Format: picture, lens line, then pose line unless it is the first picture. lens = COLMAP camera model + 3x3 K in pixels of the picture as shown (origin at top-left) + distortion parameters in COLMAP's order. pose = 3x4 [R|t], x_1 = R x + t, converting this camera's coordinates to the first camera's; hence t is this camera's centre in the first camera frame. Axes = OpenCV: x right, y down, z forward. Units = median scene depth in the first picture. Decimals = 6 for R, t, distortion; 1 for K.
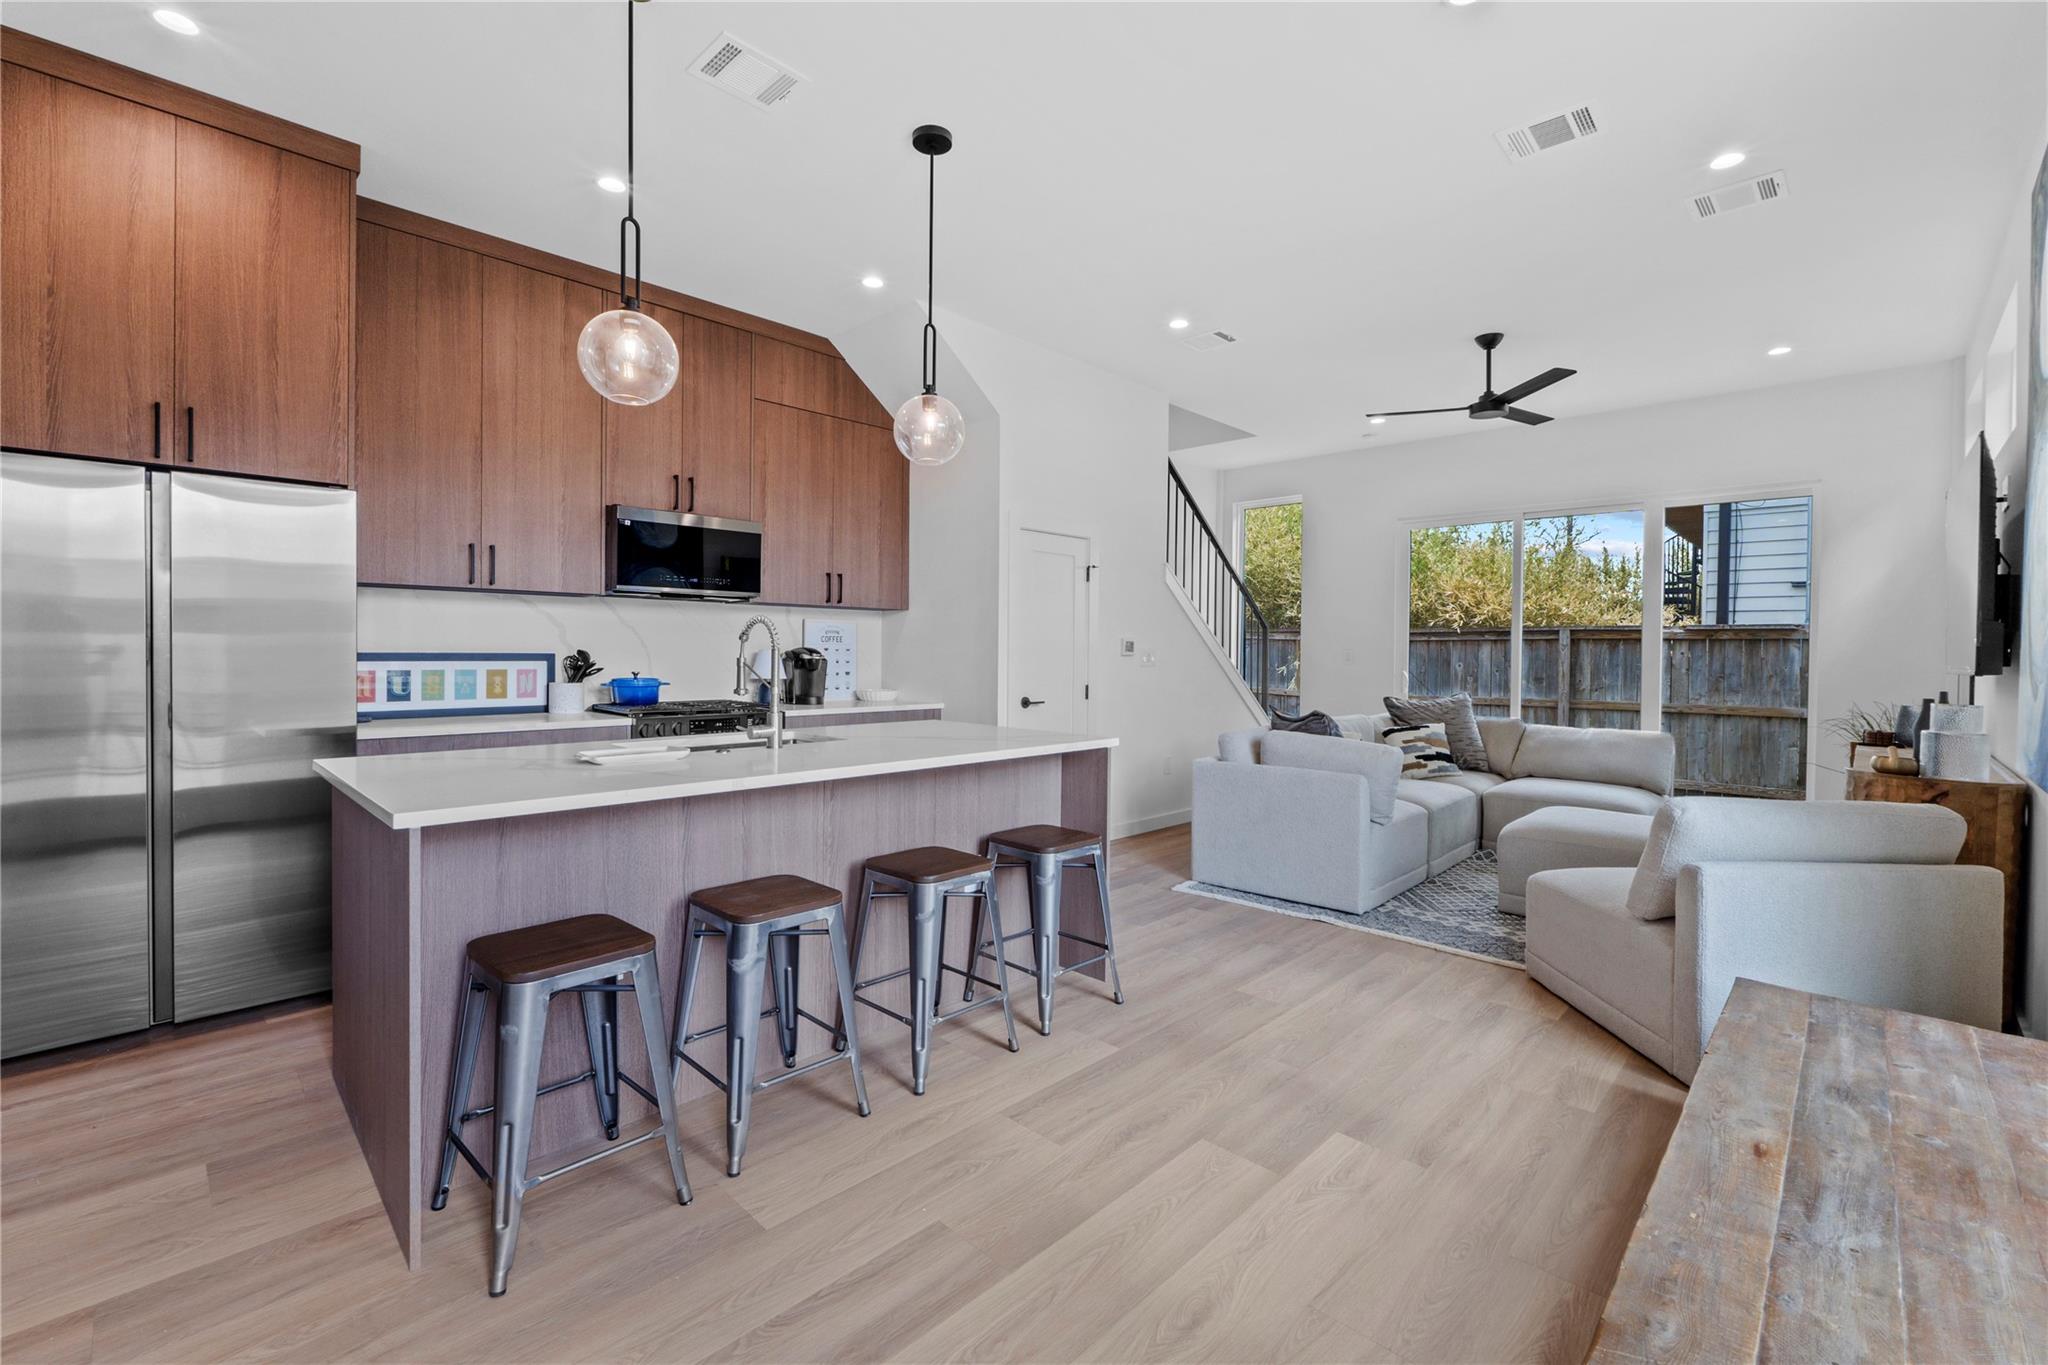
lens RADIAL K [[871.3, 0, 1017.9], [0, 871.3, 659.5], [0, 0, 1]] dist [-0.007633, 0.000220]
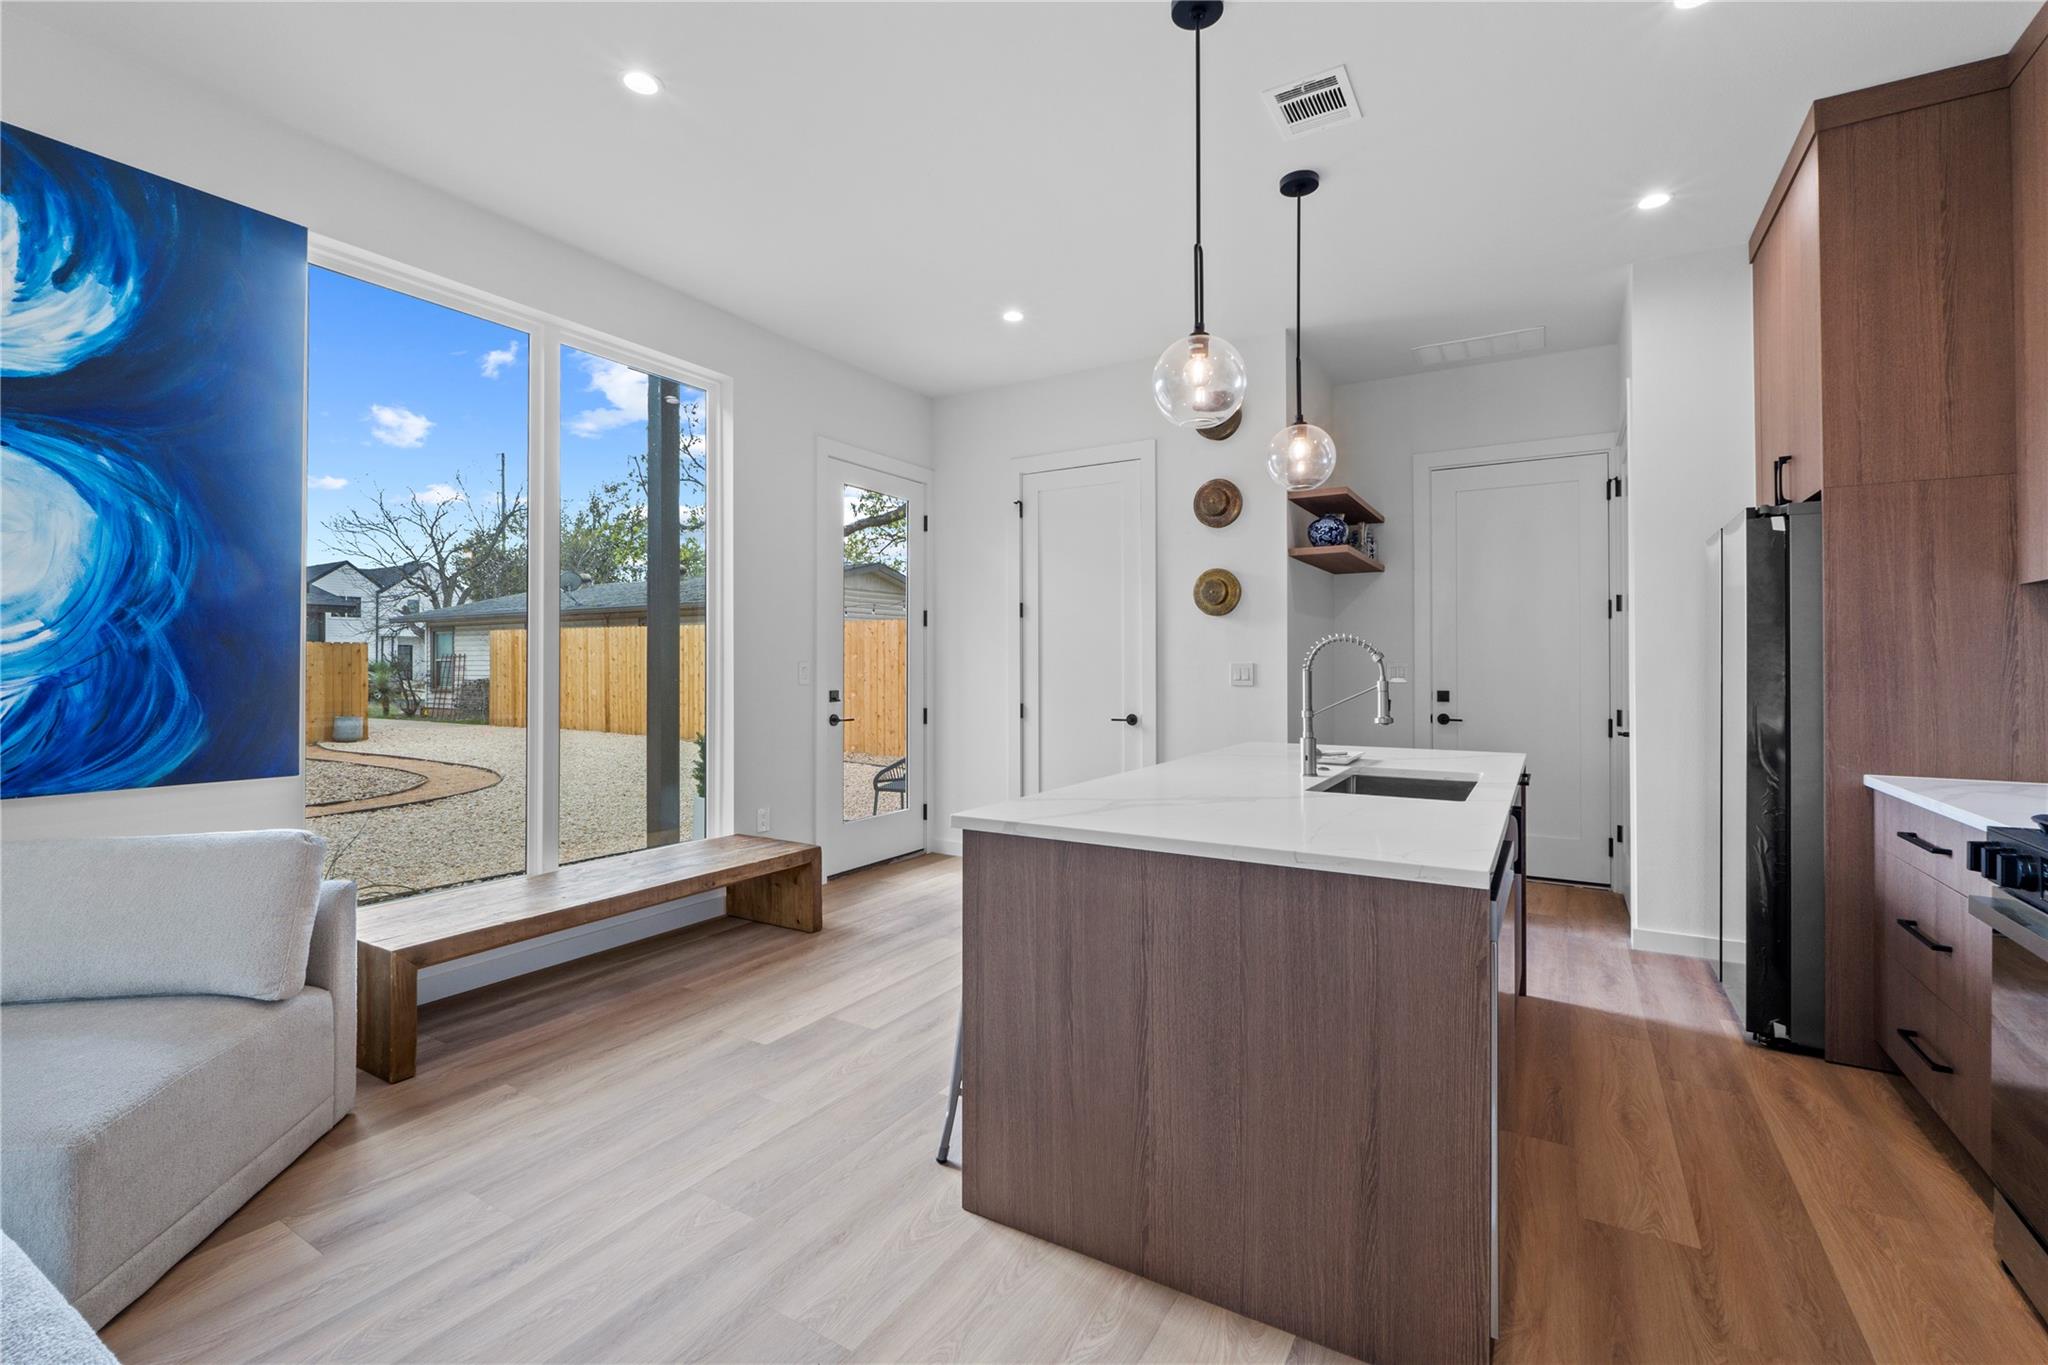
lens RADIAL K [[883.1, 0, 1023.9], [0, 883.1, 658.9], [0, 0, 1]] dist [-0.007009, 0.000303]
pose [[-0.972677, -0.012426, -0.231828, 0.165889], [-0.012849, 0.999917, 0.000318, -0.013959], [0.231805, 0.003288, -0.972757, 1.269853]]
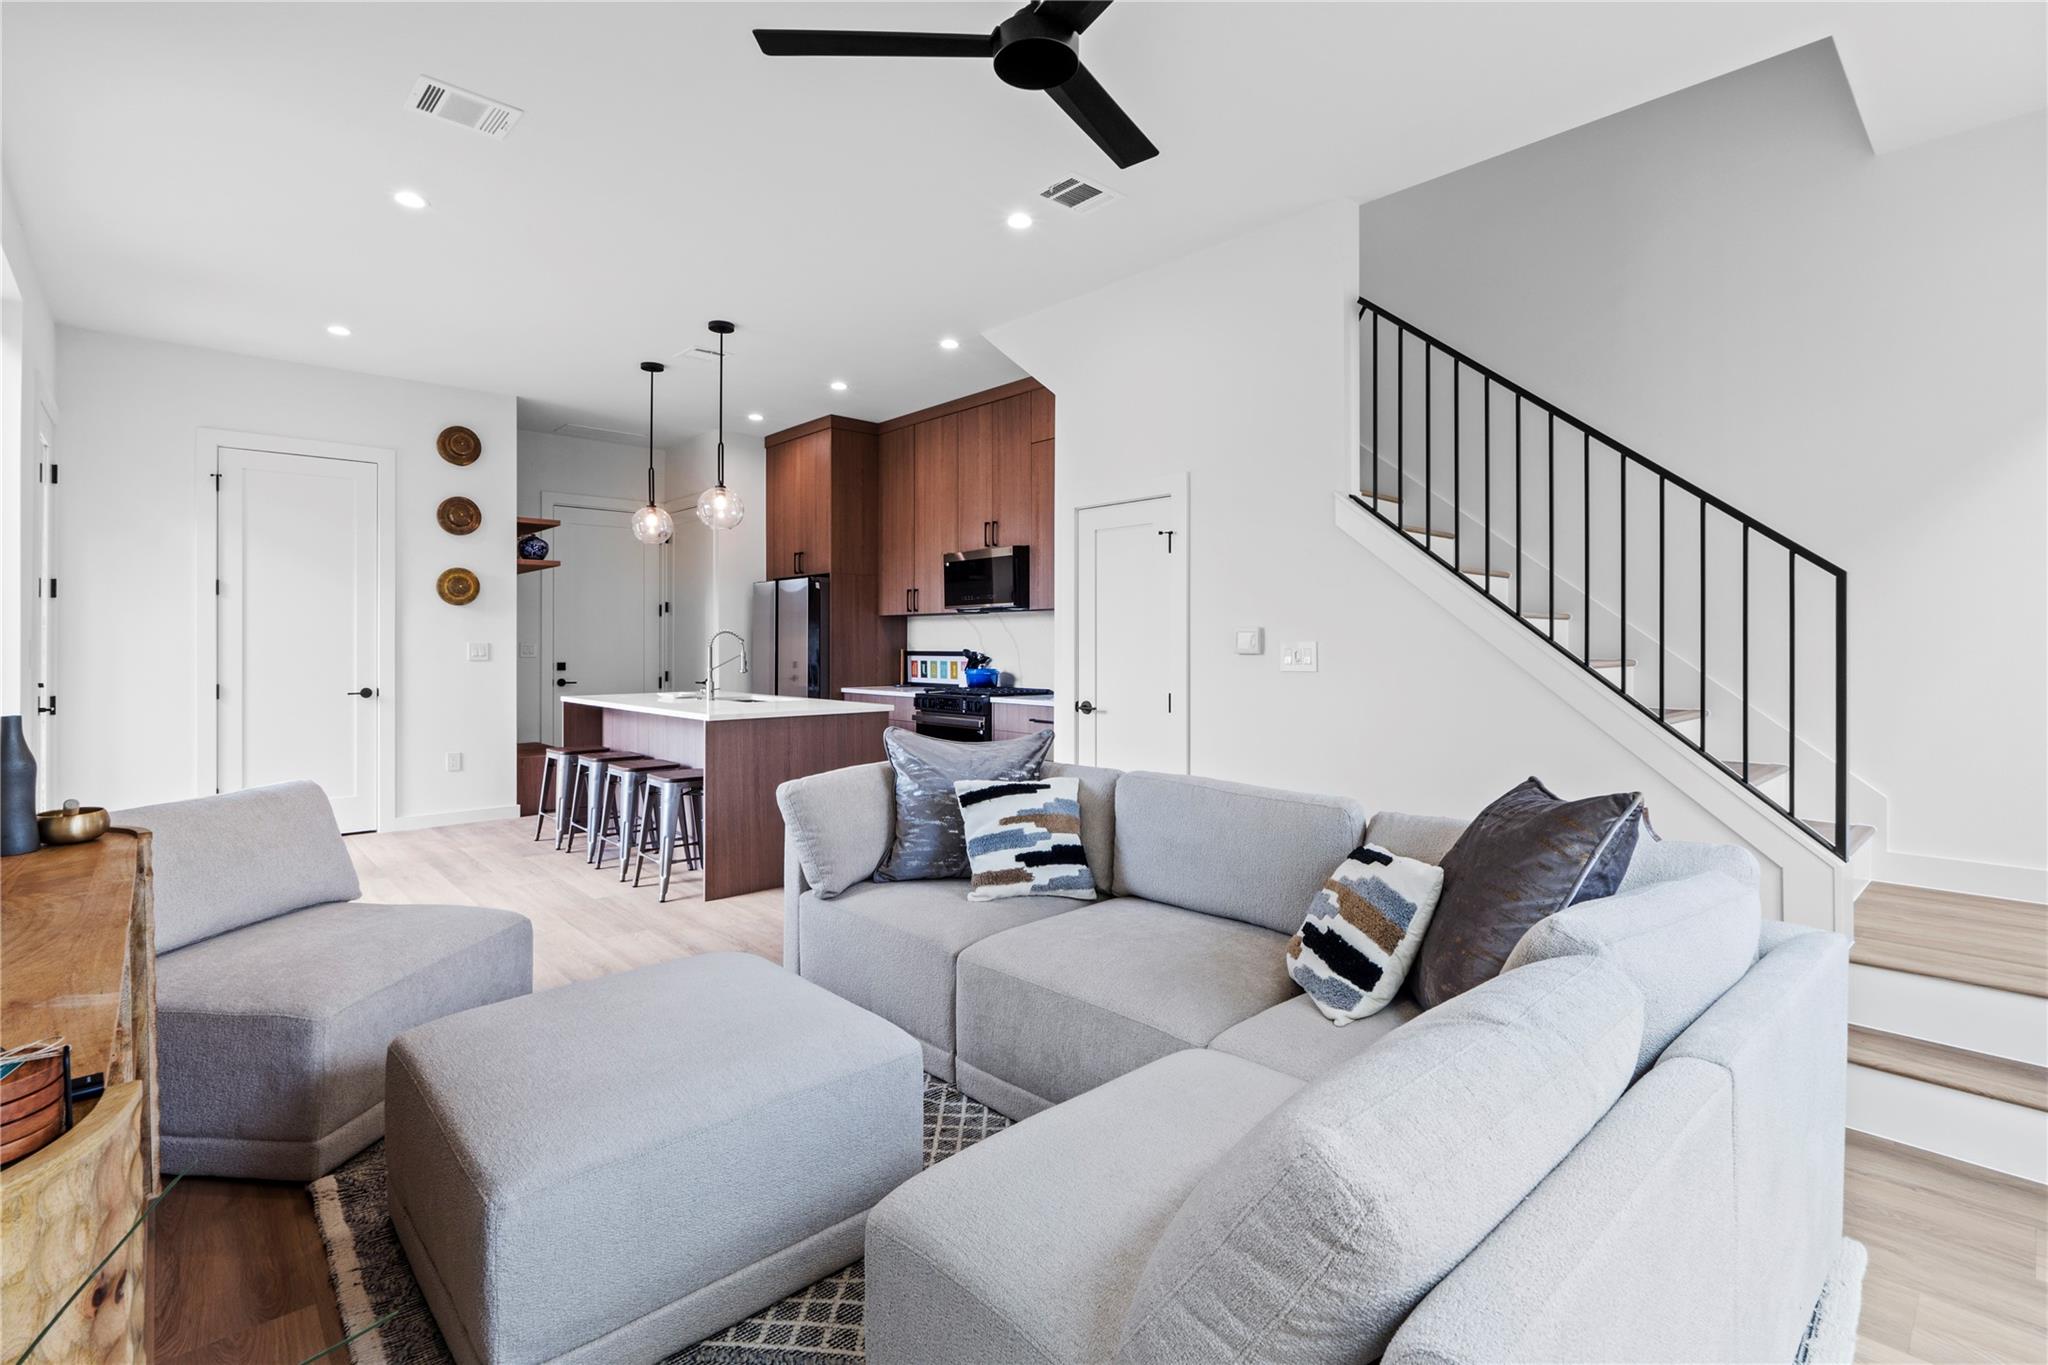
lens RADIAL K [[947.2, 0, 1024.8], [0, 947.2, 643.3], [0, 0, 1]] dist [-0.002893, -0.000441]
pose [[-0.052677, -0.012241, -0.998537, 1.175070], [-0.011659, 0.999864, -0.011642, -0.003312], [0.998544, 0.011028, -0.052812, 1.218033]]
